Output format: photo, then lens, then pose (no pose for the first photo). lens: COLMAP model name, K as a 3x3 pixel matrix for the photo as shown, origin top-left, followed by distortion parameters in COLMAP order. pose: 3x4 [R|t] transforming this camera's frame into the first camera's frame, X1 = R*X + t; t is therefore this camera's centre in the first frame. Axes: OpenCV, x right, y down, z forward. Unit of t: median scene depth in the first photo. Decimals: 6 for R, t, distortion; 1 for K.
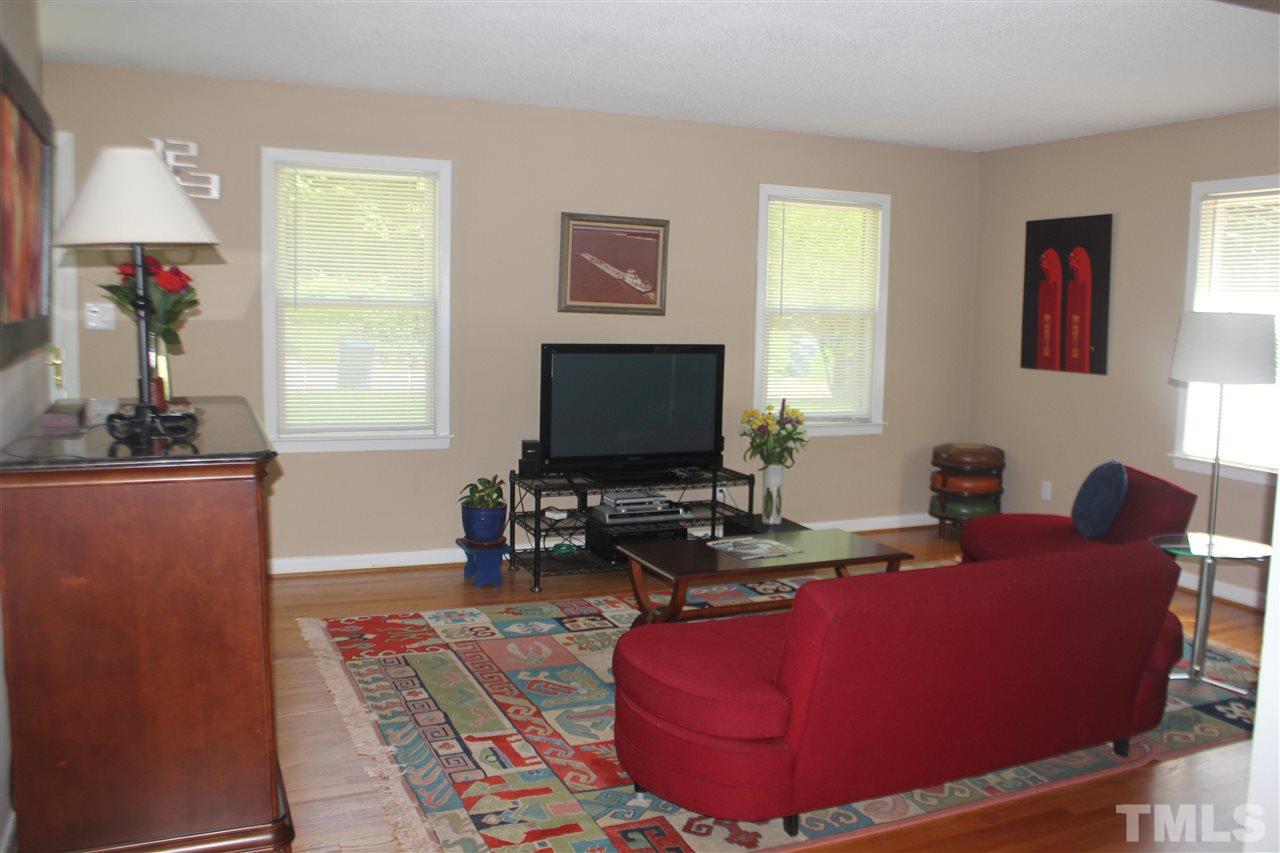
lens RADIAL K [[1112.7, 0, 658.2], [0, 1112.7, 403.9], [0, 0, 1]] dist [-0.134899, 0.131113]
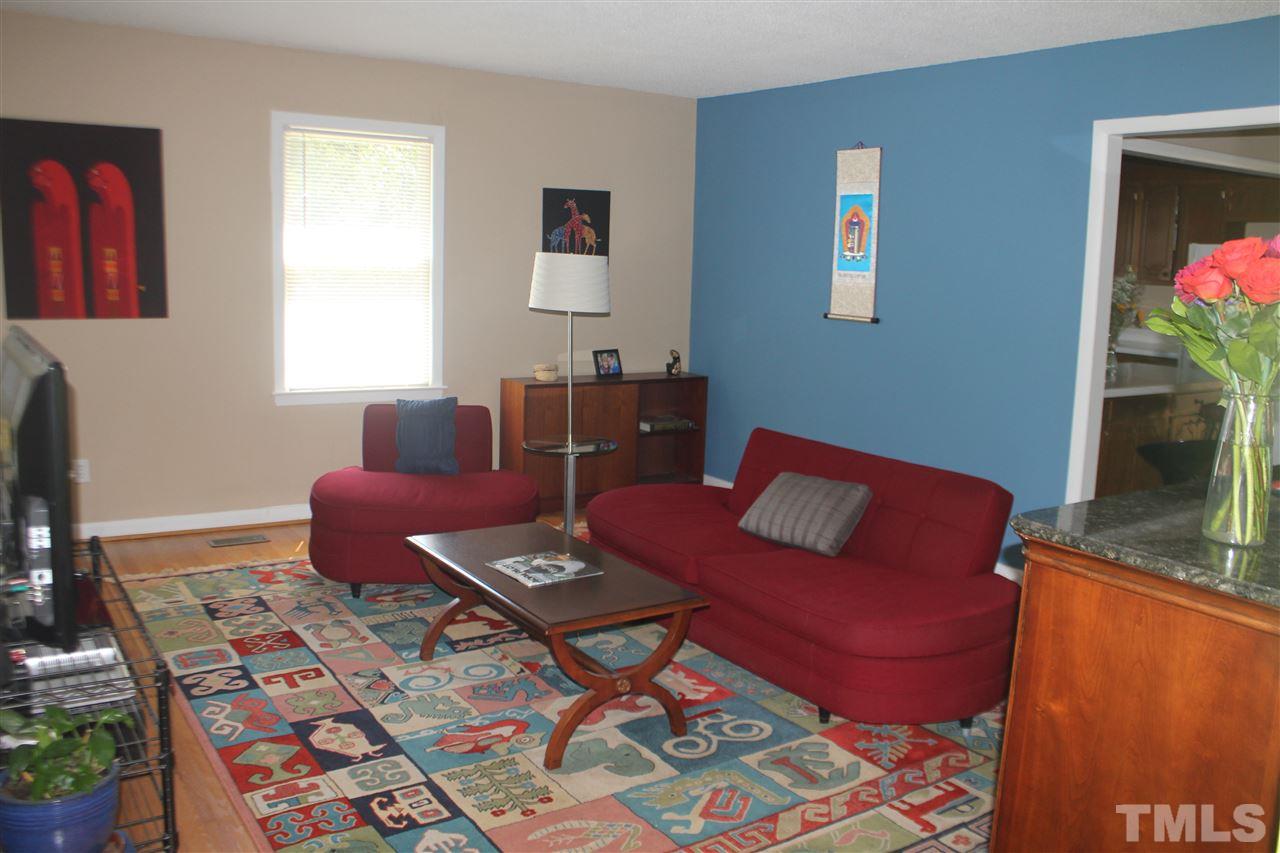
lens RADIAL K [[1123.3, 0, 640.0], [0, 1123.3, 426.5], [0, 0, 1]] dist [-0.104725, -0.012436]
pose [[-0.199460, -0.177436, 0.963708, -0.599431], [0.043565, 0.980891, 0.189616, -0.105197], [-0.978937, 0.079805, -0.187918, 0.932776]]
